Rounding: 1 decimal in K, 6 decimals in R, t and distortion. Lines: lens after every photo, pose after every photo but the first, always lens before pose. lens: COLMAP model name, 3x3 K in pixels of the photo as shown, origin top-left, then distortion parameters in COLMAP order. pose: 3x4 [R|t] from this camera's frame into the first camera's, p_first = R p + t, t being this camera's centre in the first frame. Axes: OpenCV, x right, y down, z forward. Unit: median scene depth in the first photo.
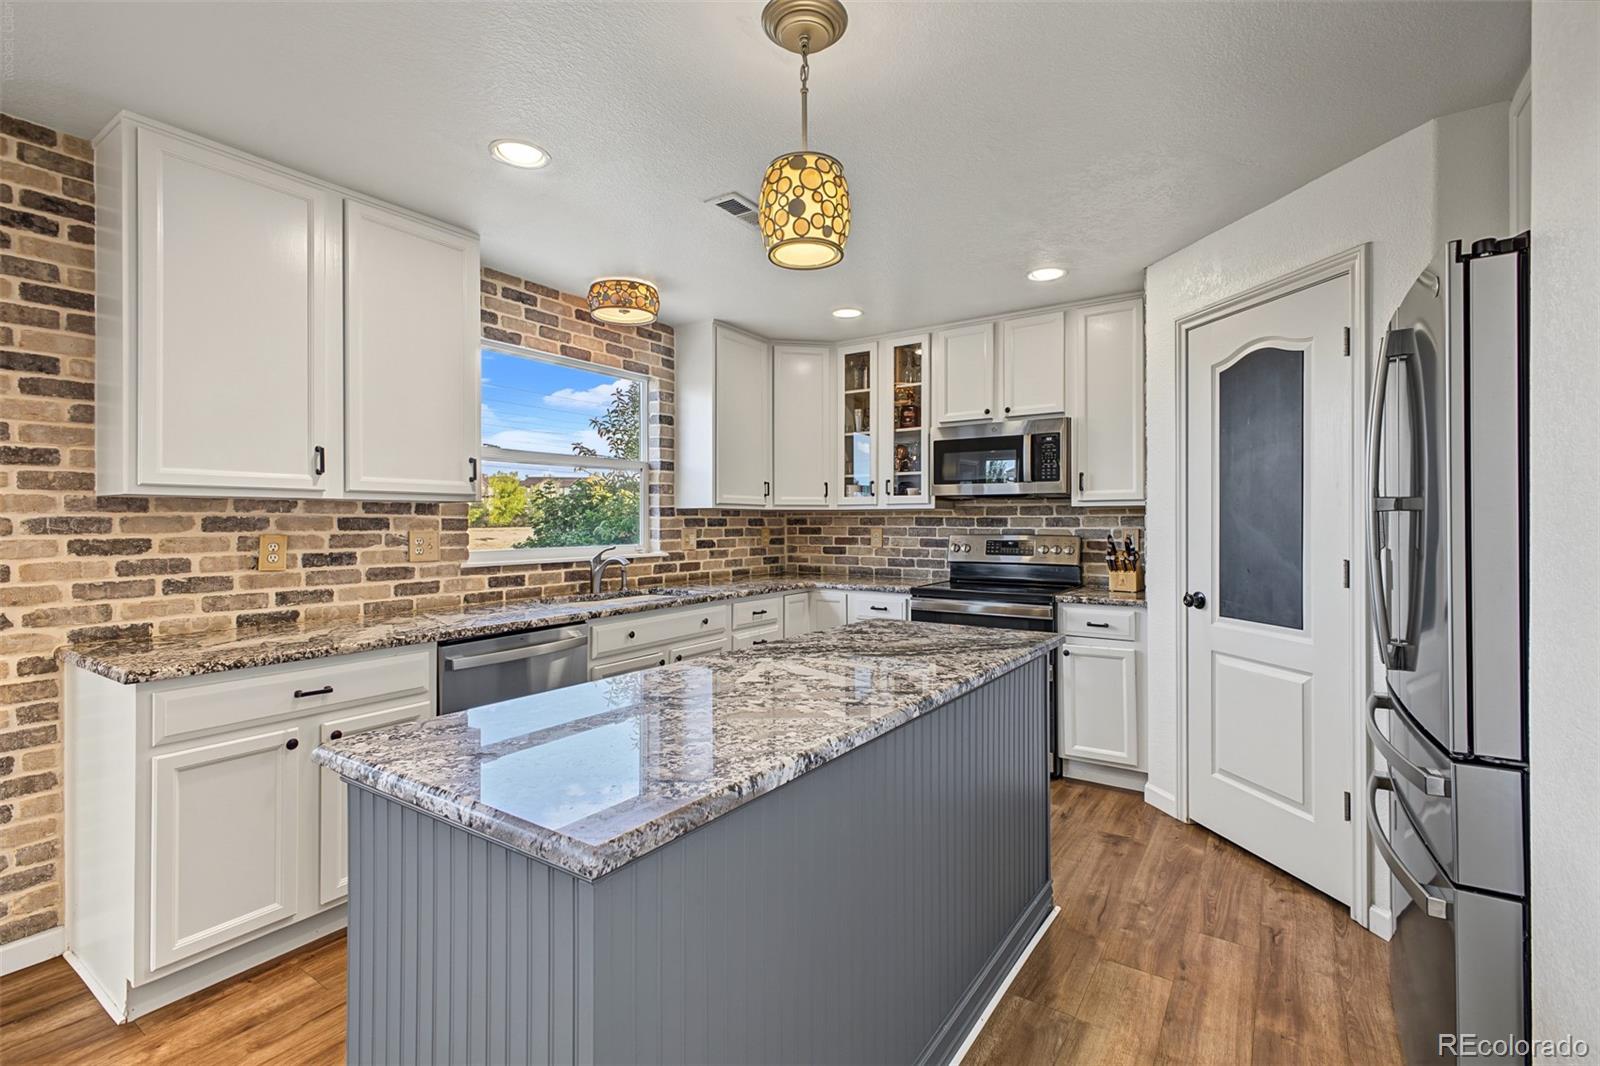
lens RADIAL K [[725.1, 0, 792.8], [0, 725.1, 525.2], [0, 0, 1]] dist [0.018741, -0.003858]
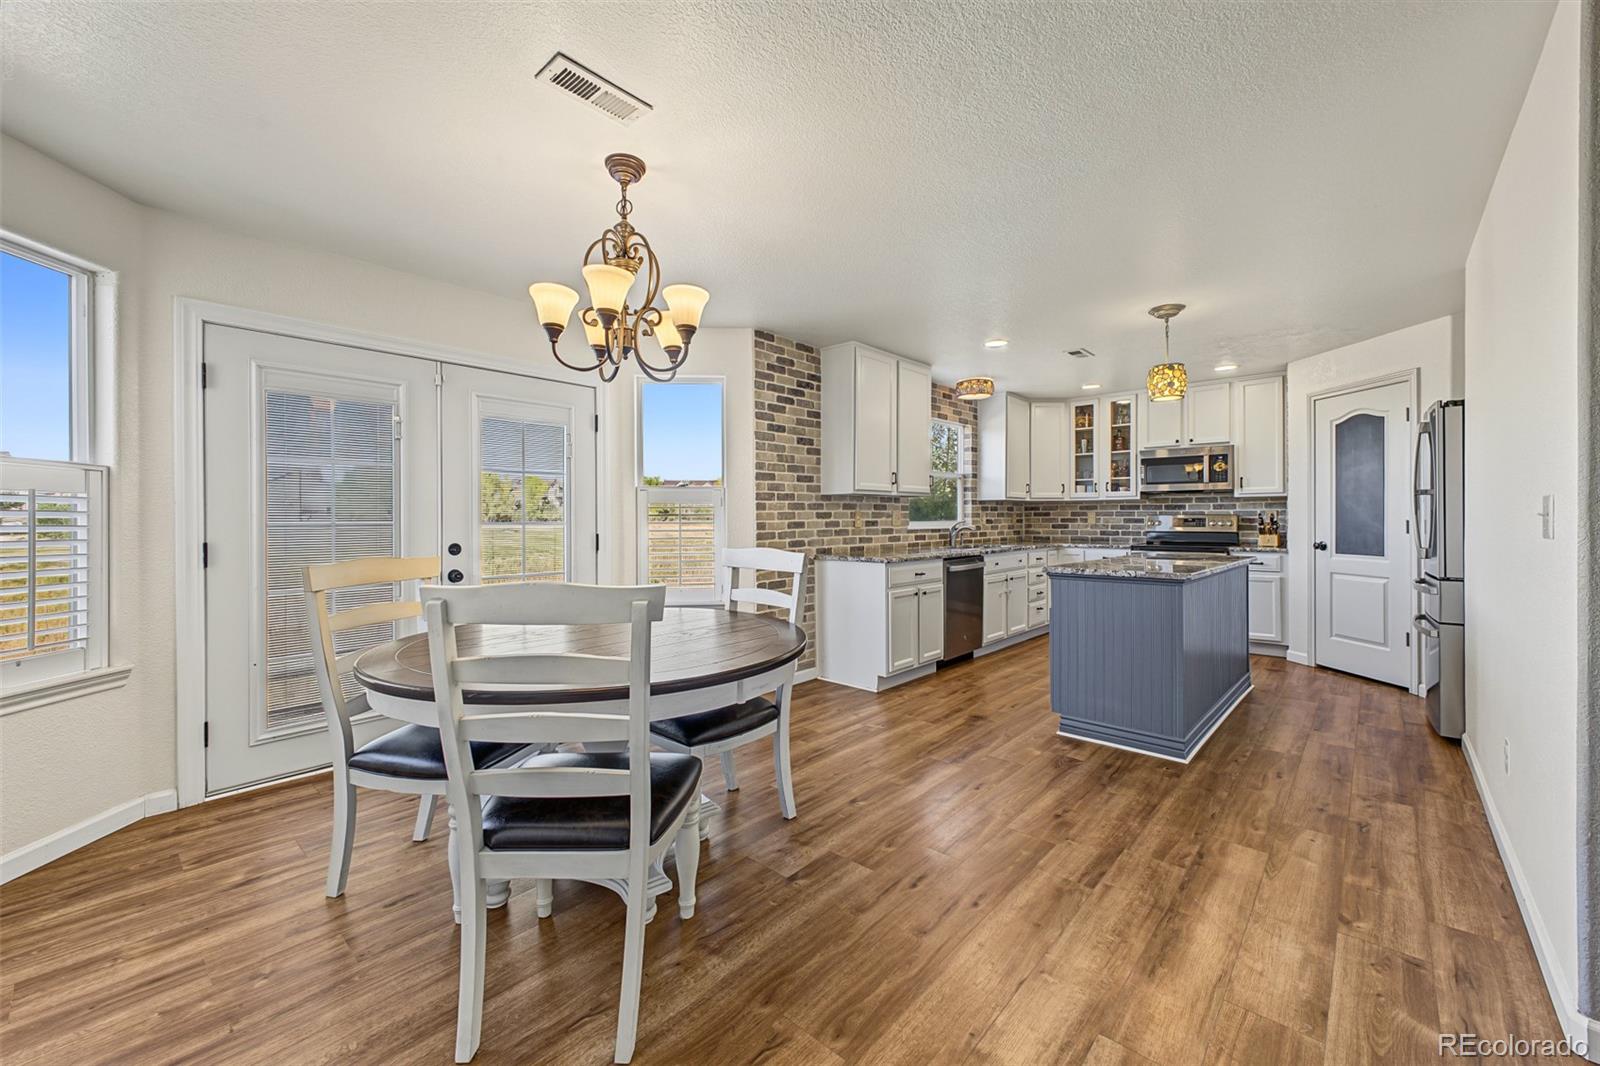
lens RADIAL K [[647.0, 0, 775.2], [0, 647.0, 522.3], [0, 0, 1]] dist [0.001501, -0.000766]
pose [[0.988281, -0.002025, -0.152632, -0.461373], [0.002333, 0.999996, 0.001836, 0.029008], [0.152628, -0.002170, 0.988281, -0.683524]]
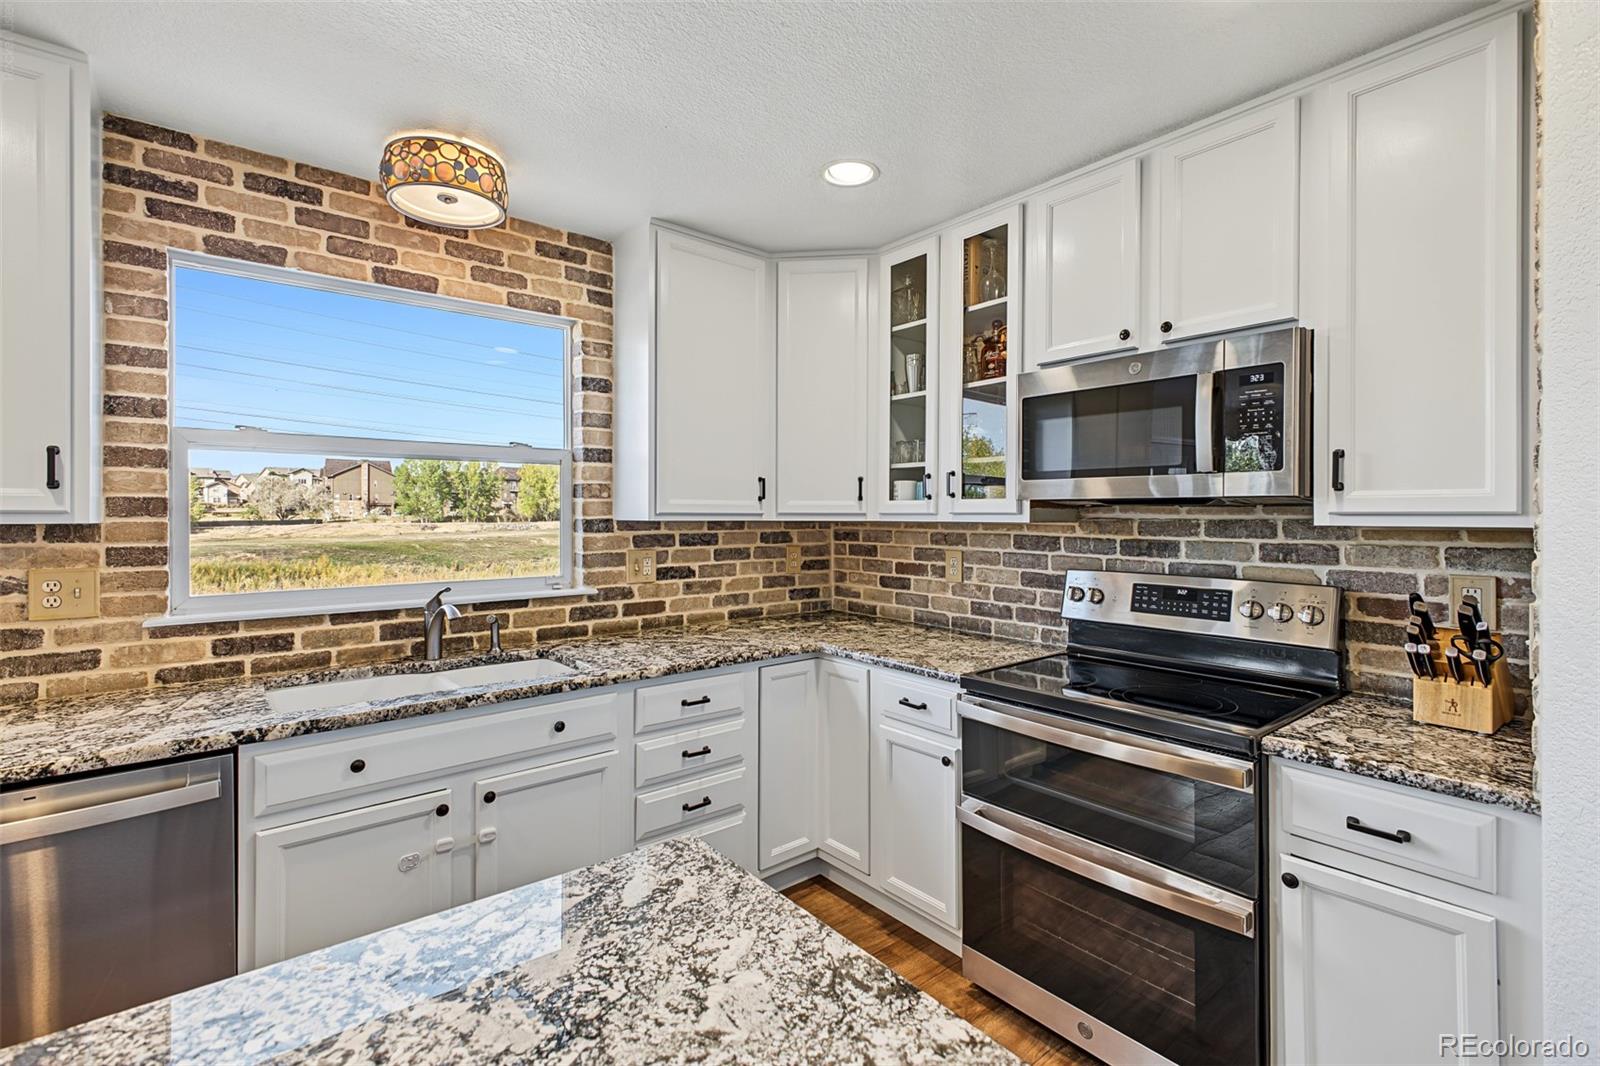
lens RADIAL K [[725.1, 0, 799.4], [0, 725.1, 516.3], [0, 0, 1]] dist [0.018741, -0.003858]
pose [[0.957437, 0.003279, -0.288623, 0.212810], [-0.003183, 0.999995, 0.000802, -0.031574], [0.288624, 0.000150, 0.957442, 0.482072]]
